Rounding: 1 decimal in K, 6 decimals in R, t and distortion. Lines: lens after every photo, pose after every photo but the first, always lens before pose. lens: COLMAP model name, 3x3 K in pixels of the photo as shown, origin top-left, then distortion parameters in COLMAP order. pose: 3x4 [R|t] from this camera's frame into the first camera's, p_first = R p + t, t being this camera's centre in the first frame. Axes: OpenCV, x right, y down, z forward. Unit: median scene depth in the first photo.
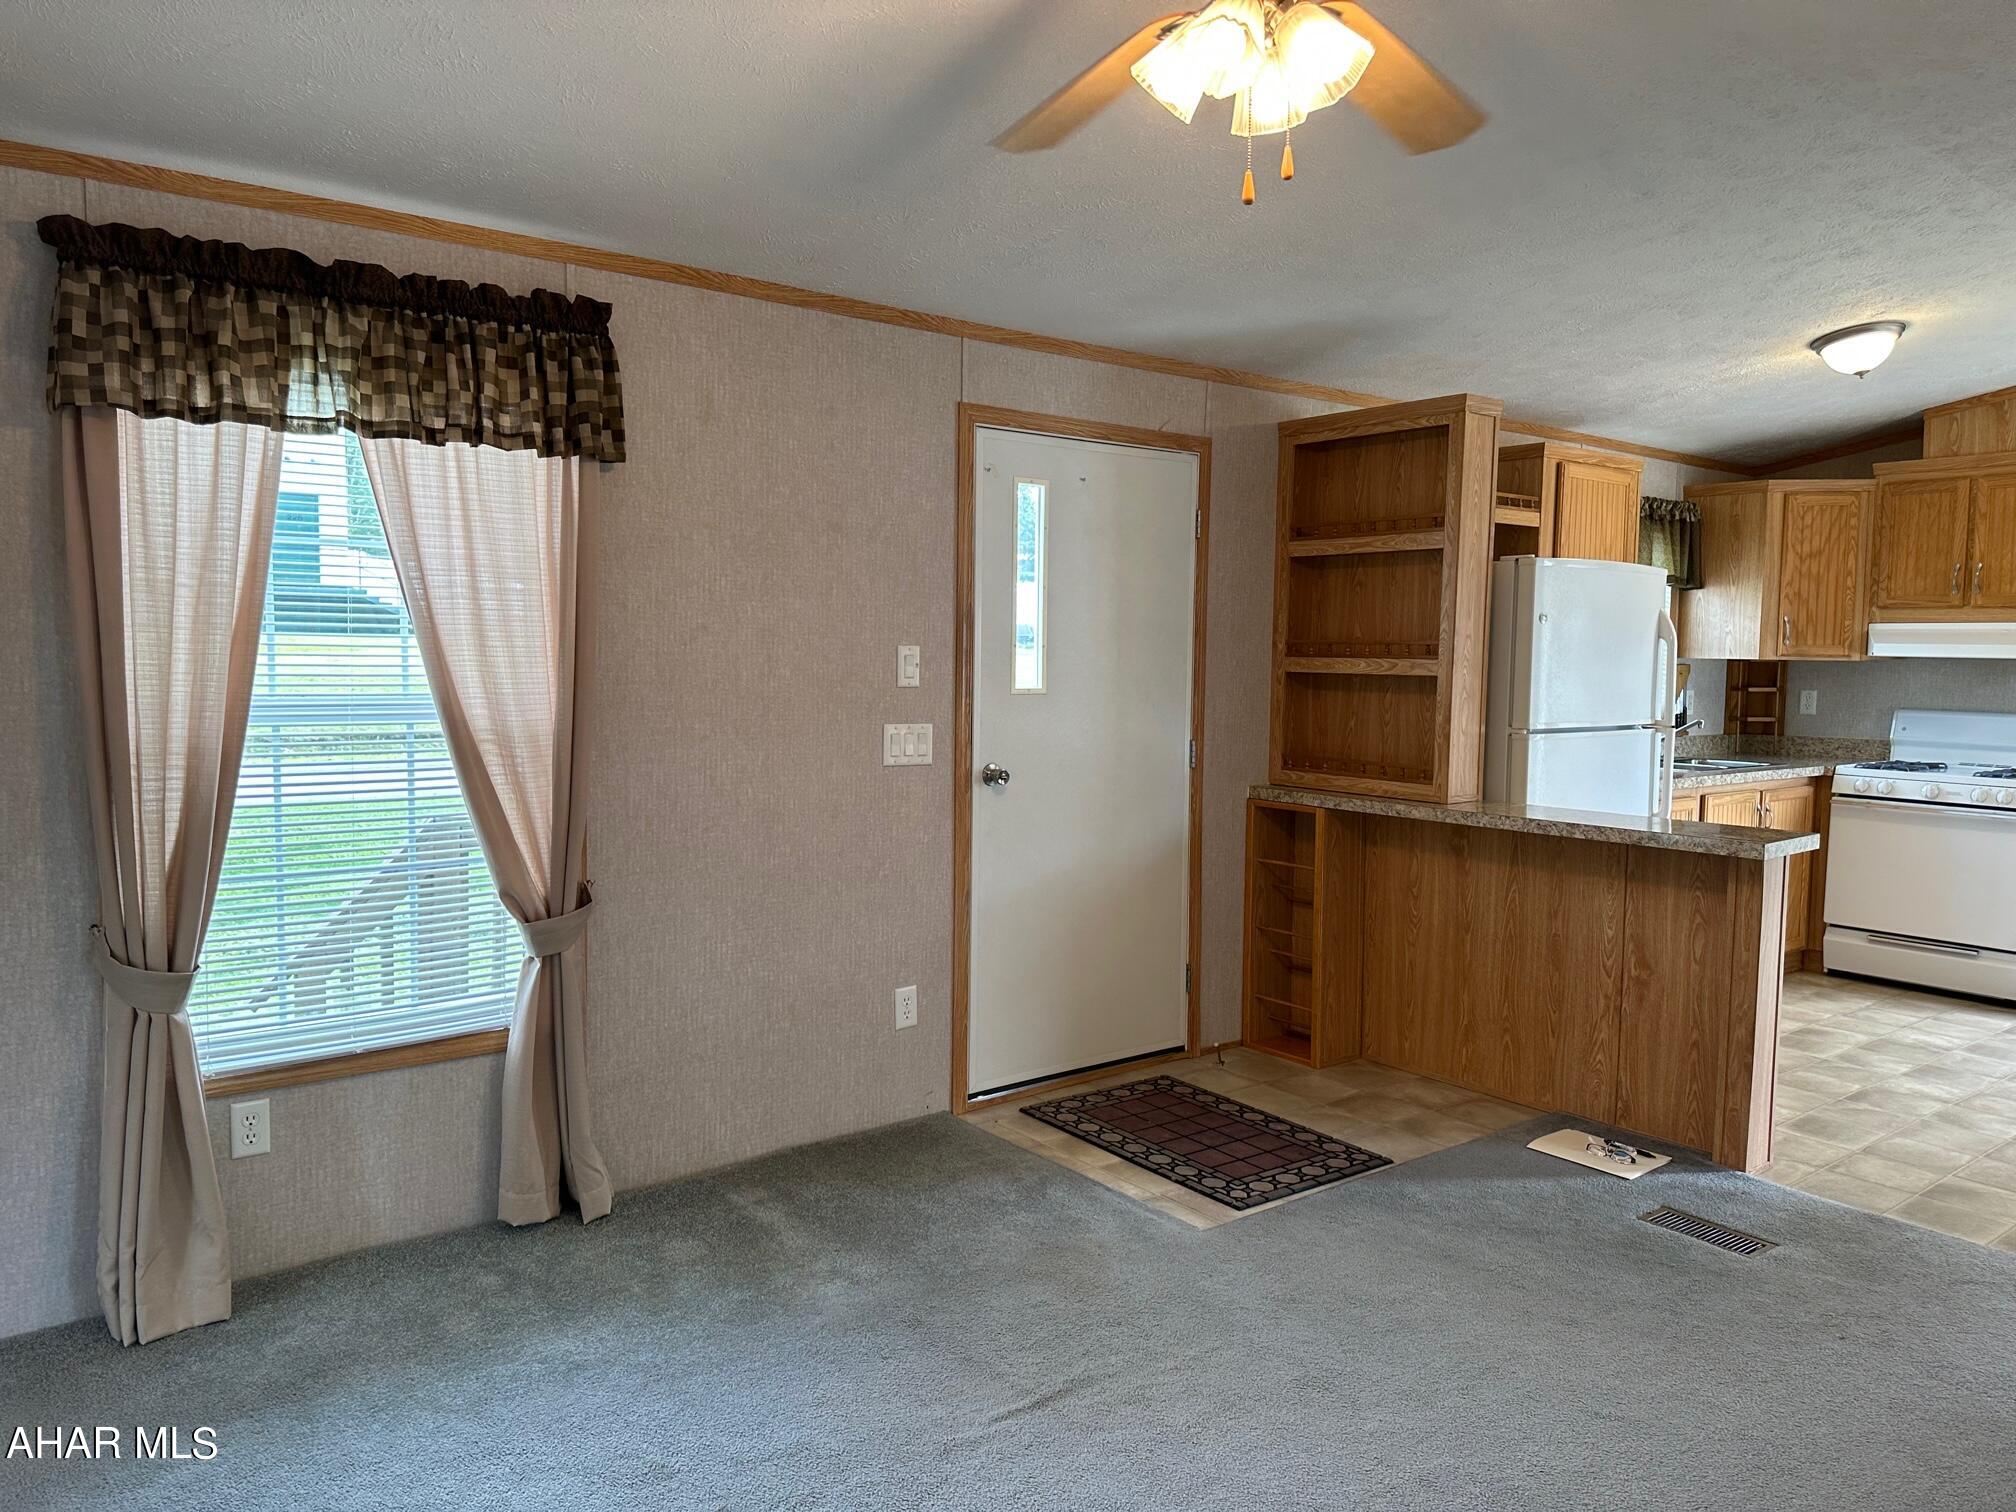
lens RADIAL K [[1430.7, 0, 992.4], [0, 1430.7, 754.1], [0, 0, 1]] dist [0.099370, -0.149354]
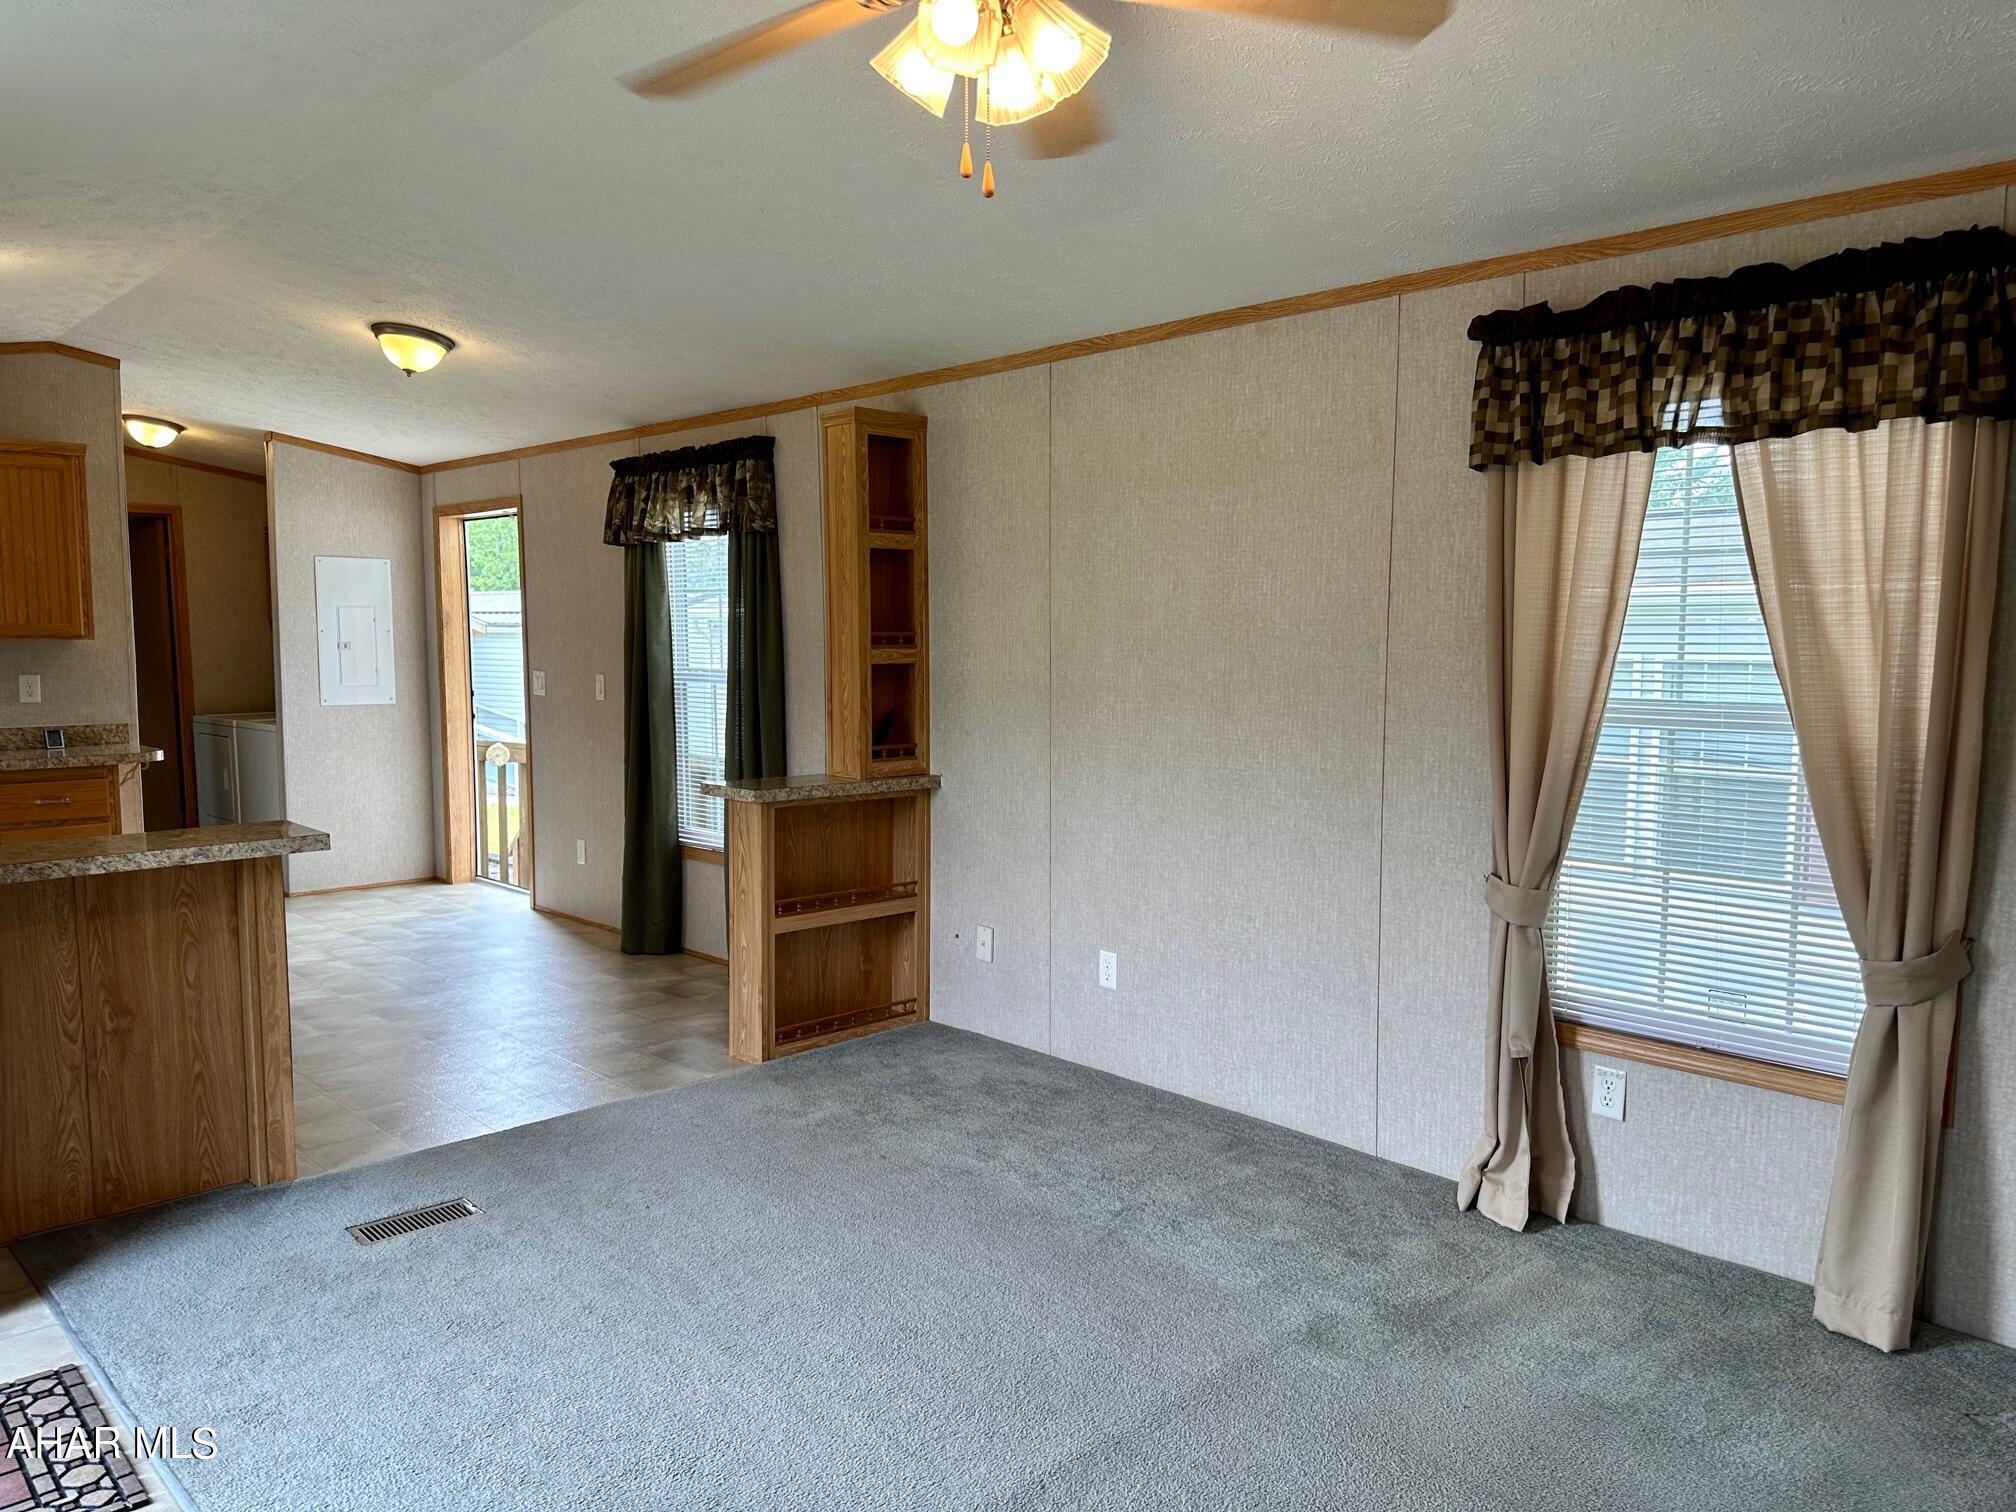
lens RADIAL K [[1404.6, 0, 1013.8], [0, 1404.6, 773.6], [0, 0, 1]] dist [0.125324, -0.146818]
pose [[-0.117000, -0.111123, 0.986895, -0.366829], [0.071662, 0.990185, 0.119989, -0.047396], [-0.990543, 0.084762, -0.107888, 0.499664]]
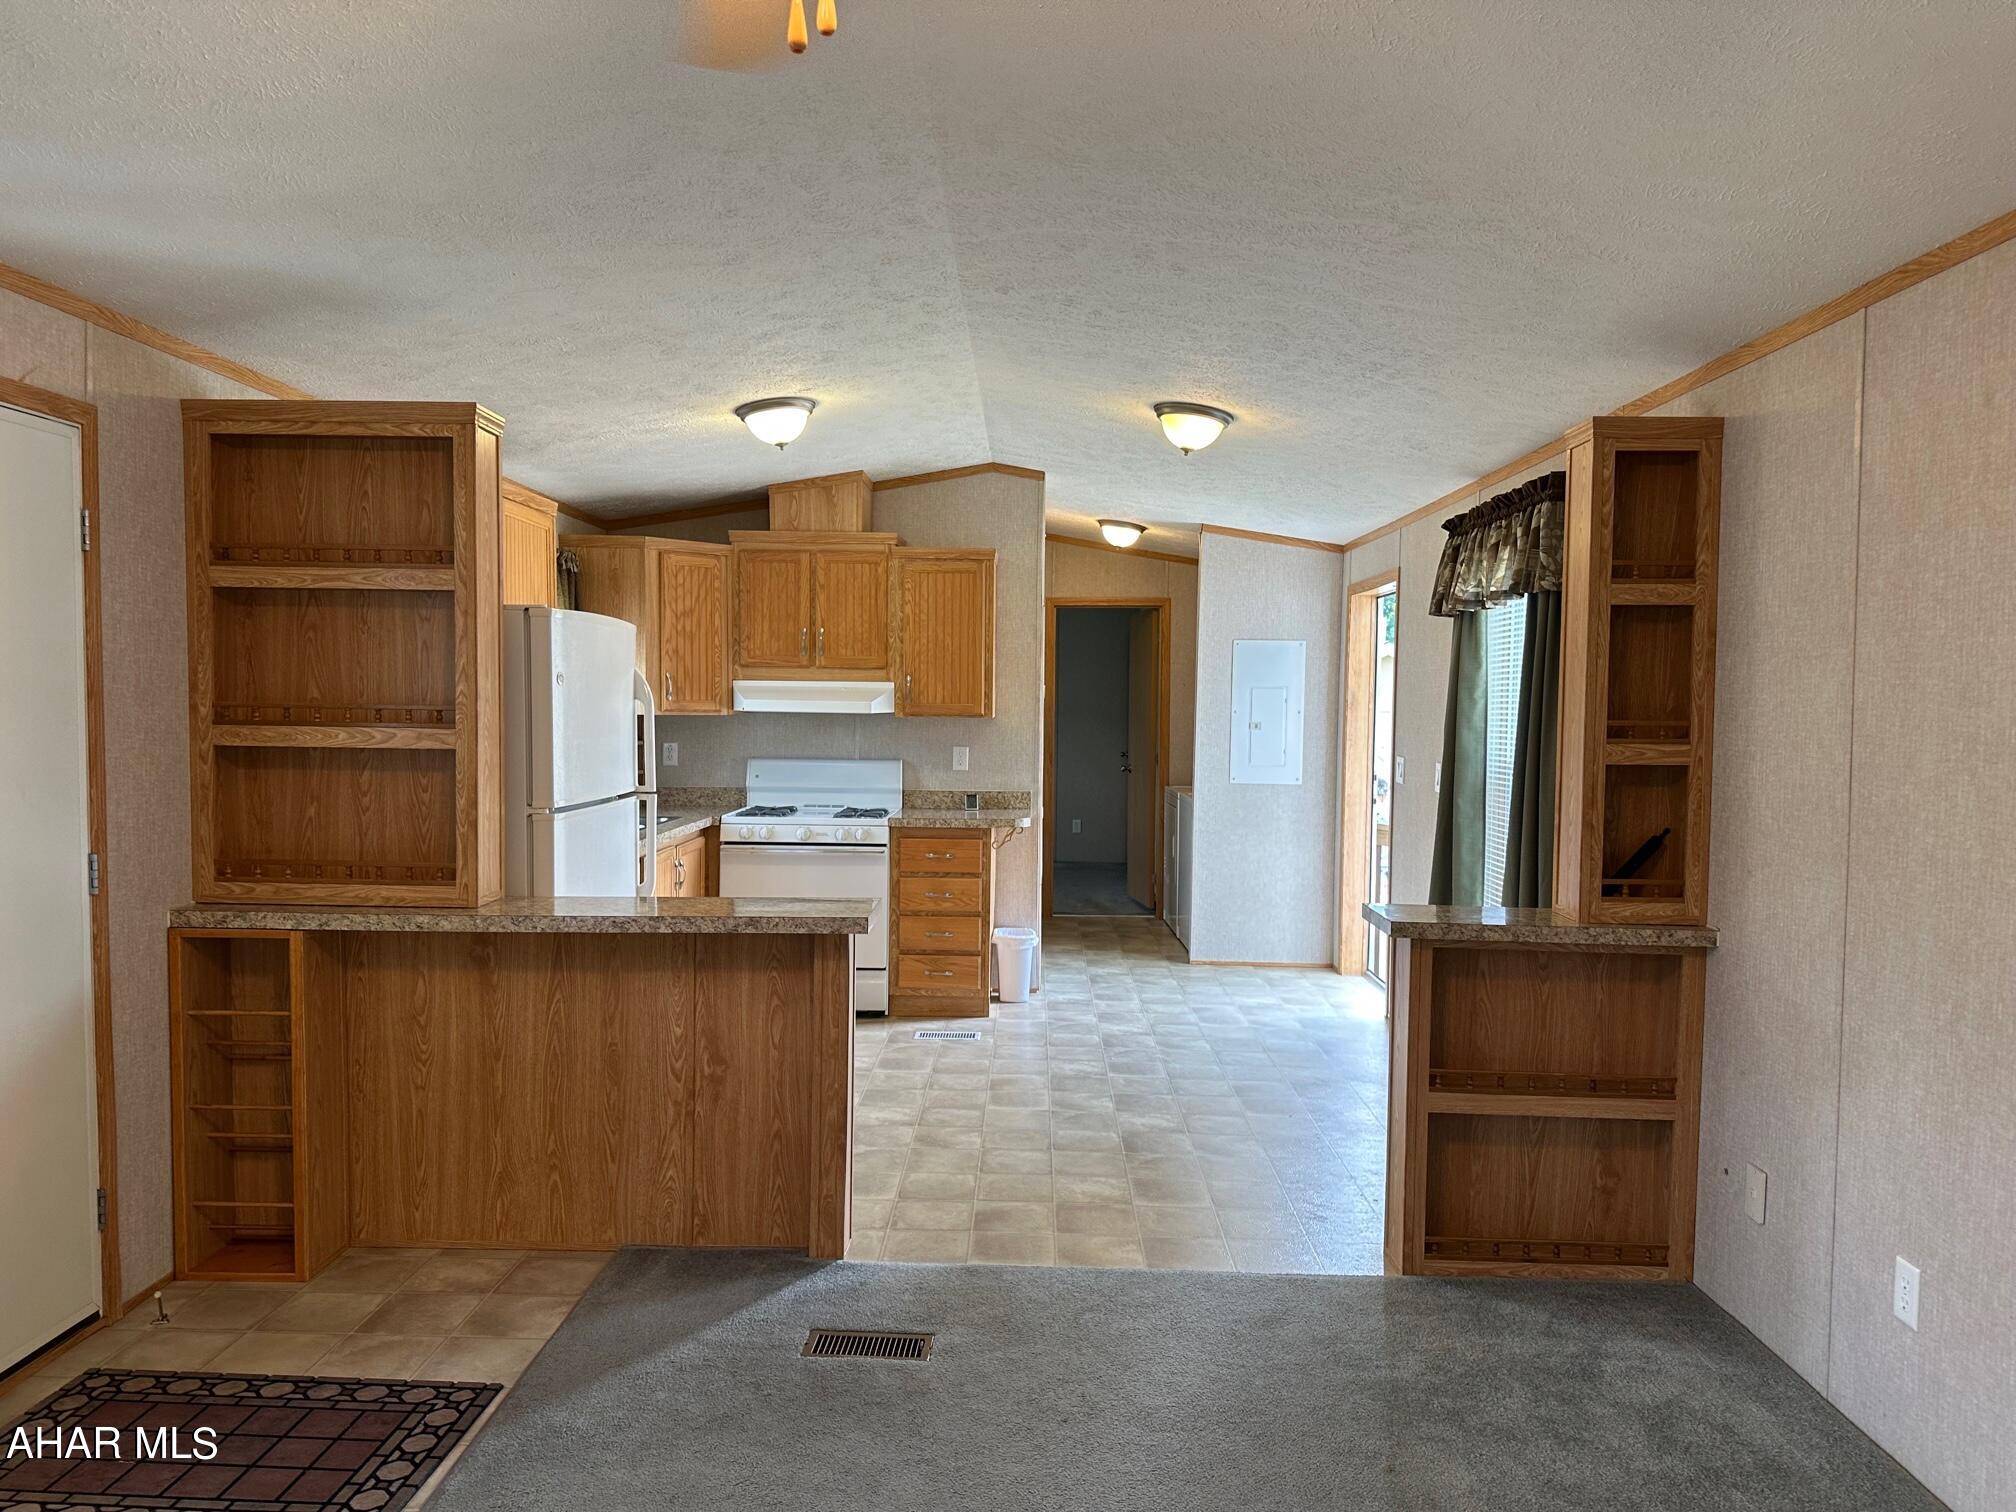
lens RADIAL K [[1412.4, 0, 1011.3], [0, 1412.4, 771.8], [0, 0, 1]] dist [0.101803, -0.147093]
pose [[0.627440, -0.044667, 0.777382, -0.110617], [0.054609, 0.998419, 0.013292, -0.033908], [-0.776747, 0.034112, 0.628888, 0.249856]]
